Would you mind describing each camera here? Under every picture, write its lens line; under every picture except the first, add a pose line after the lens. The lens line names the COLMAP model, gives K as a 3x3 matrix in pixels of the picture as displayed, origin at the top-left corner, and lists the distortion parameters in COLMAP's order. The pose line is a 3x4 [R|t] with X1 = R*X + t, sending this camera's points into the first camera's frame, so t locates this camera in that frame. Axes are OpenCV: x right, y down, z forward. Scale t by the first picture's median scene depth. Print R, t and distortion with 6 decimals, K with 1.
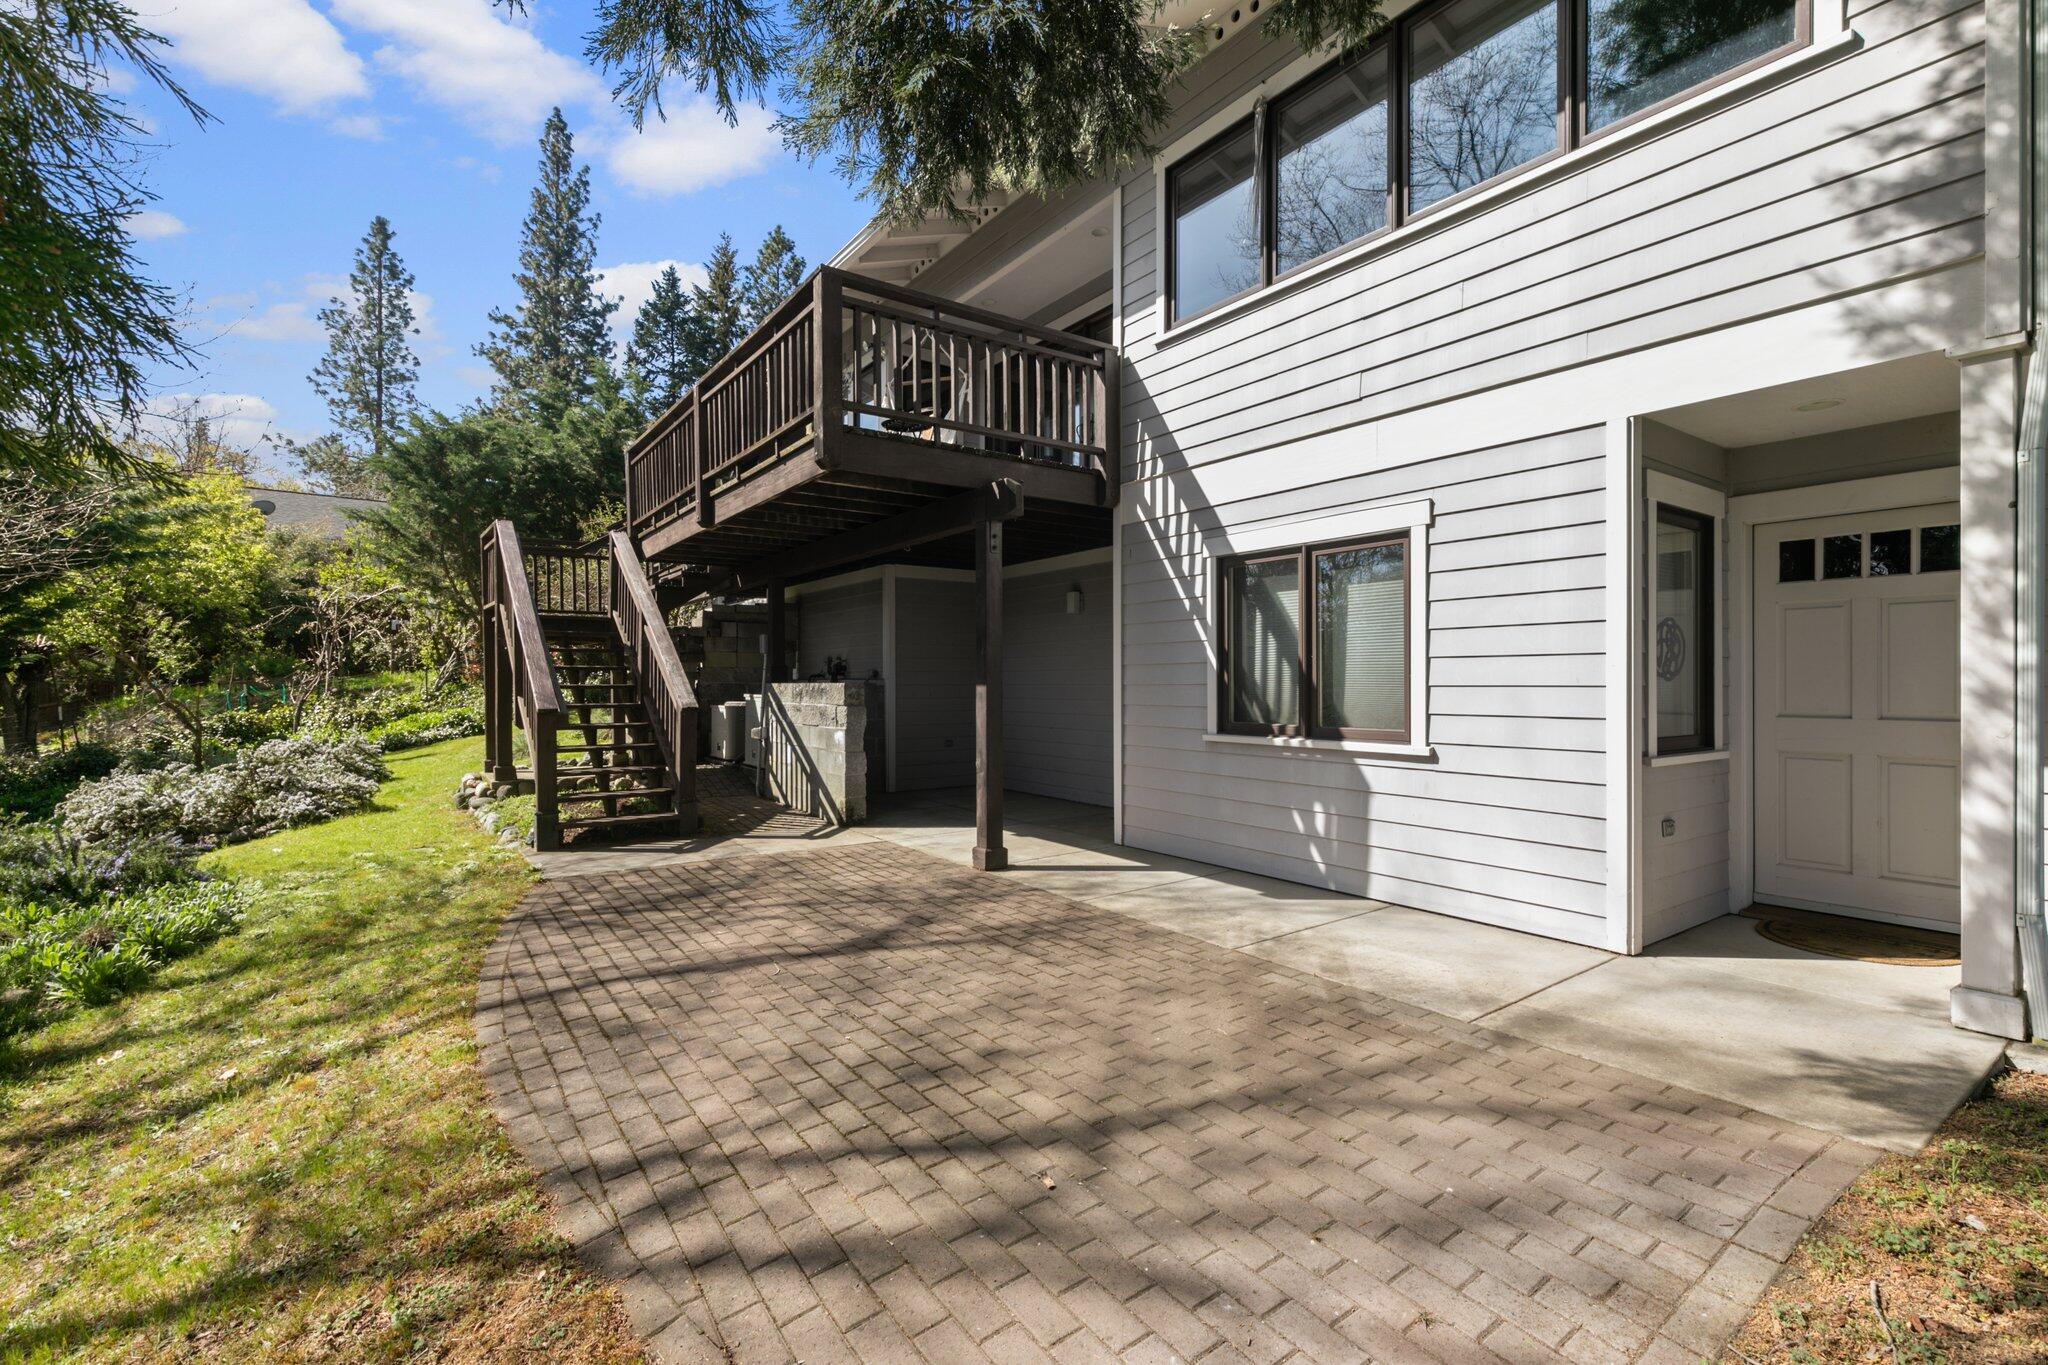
lens RADIAL K [[933.3, 0, 1005.6], [0, 933.3, 668.4], [0, 0, 1]] dist [0.005213, -0.000704]
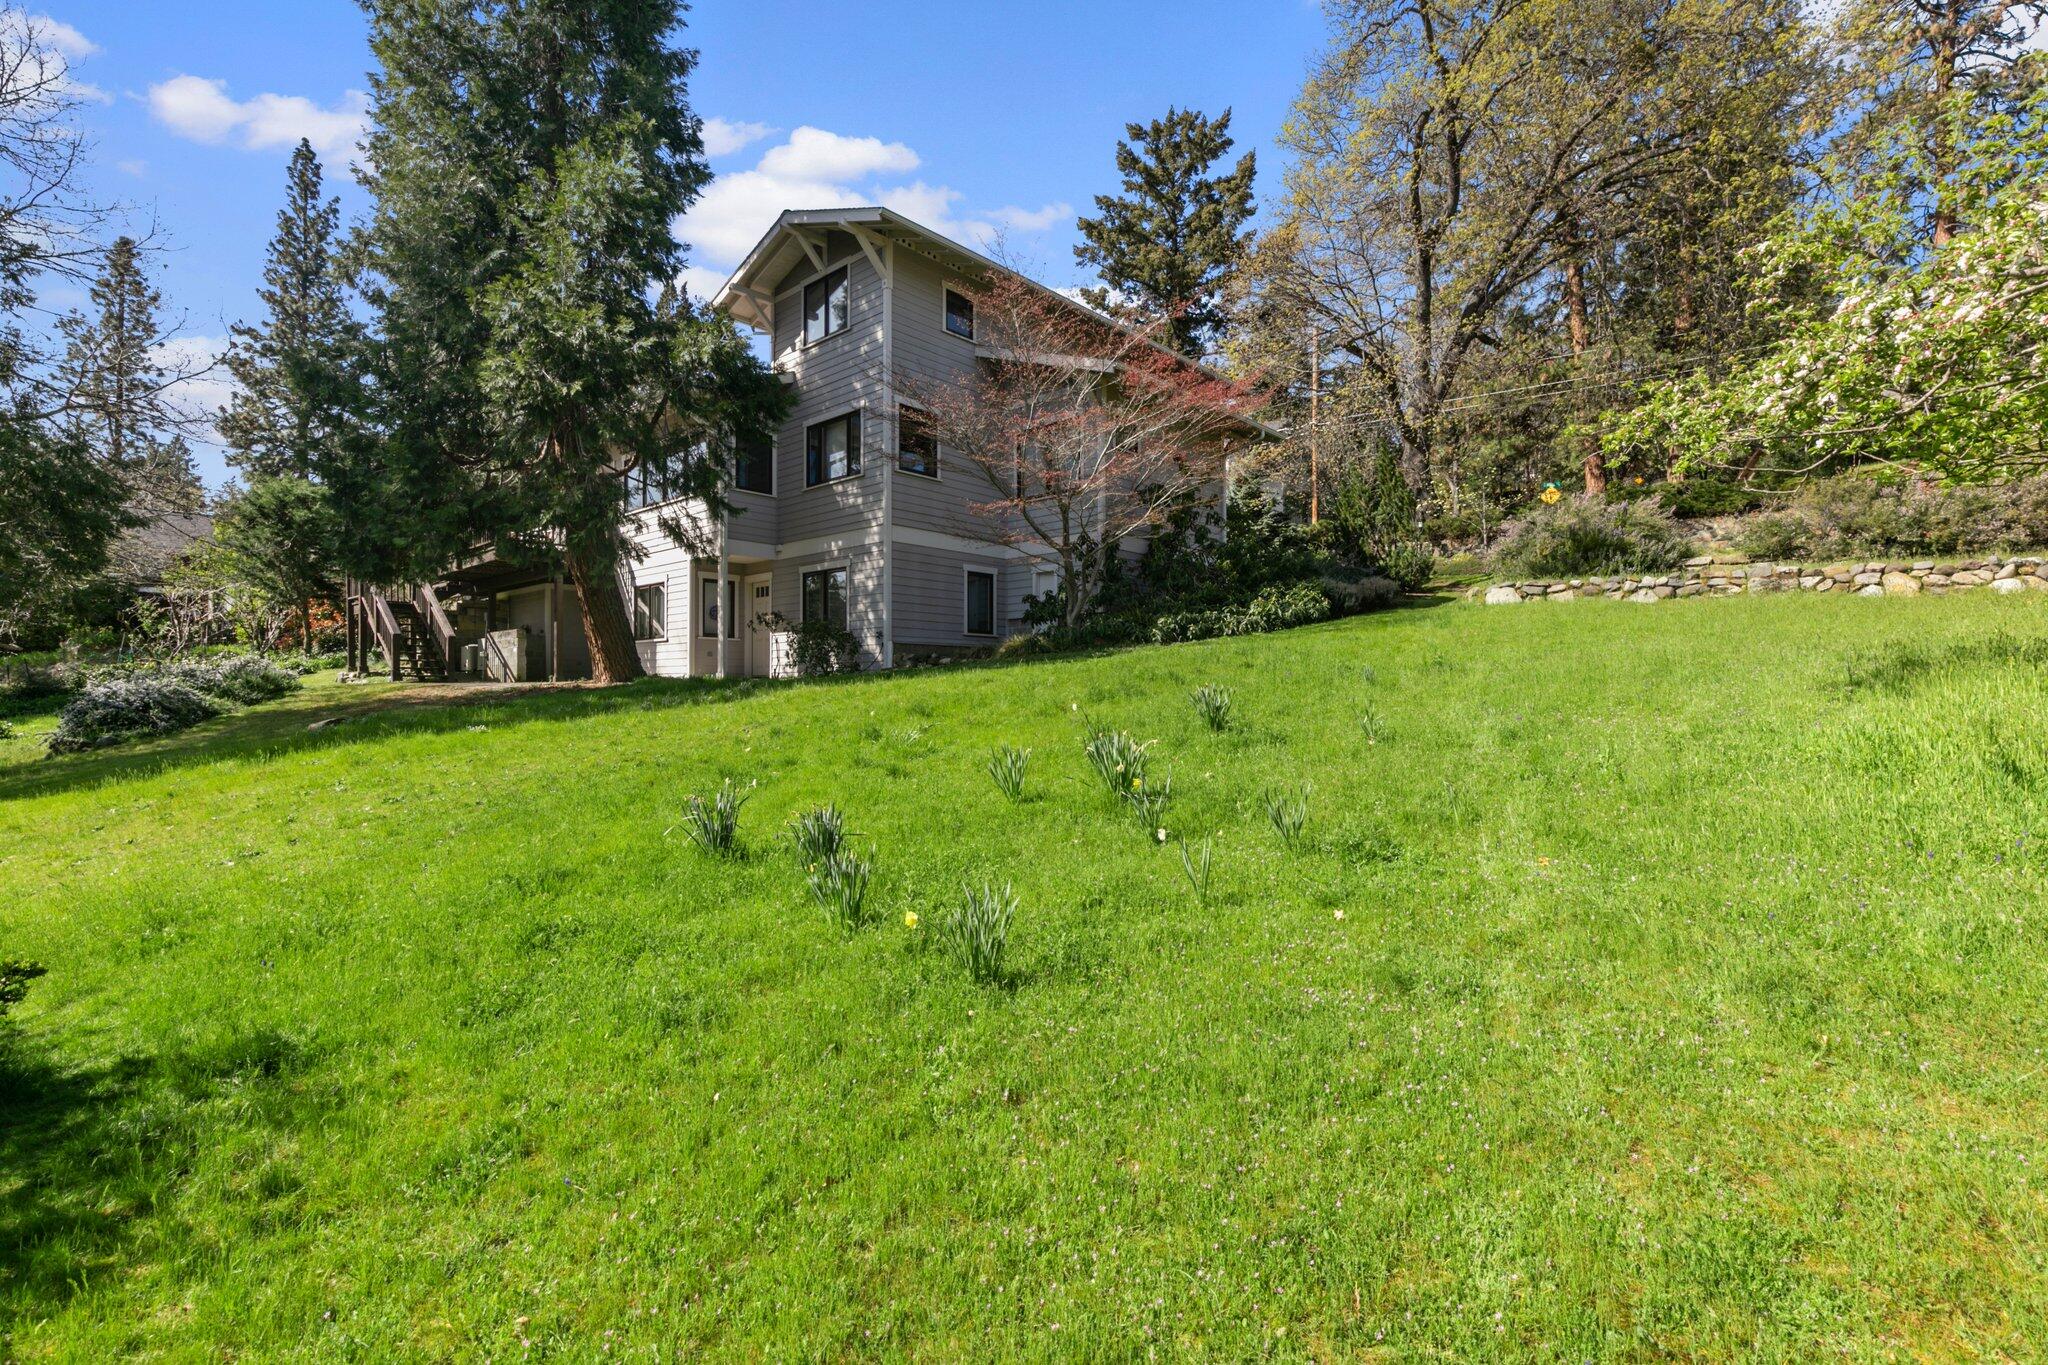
lens RADIAL K [[933.3, 0, 998.2], [0, 933.3, 661.9], [0, 0, 1]] dist [0.005213, -0.000704]
pose [[0.976499, 0.002268, 0.215508, 0.515893], [0.000540, 0.999916, -0.012970, 0.125963], [-0.215519, 0.012781, 0.976416, -1.651133]]
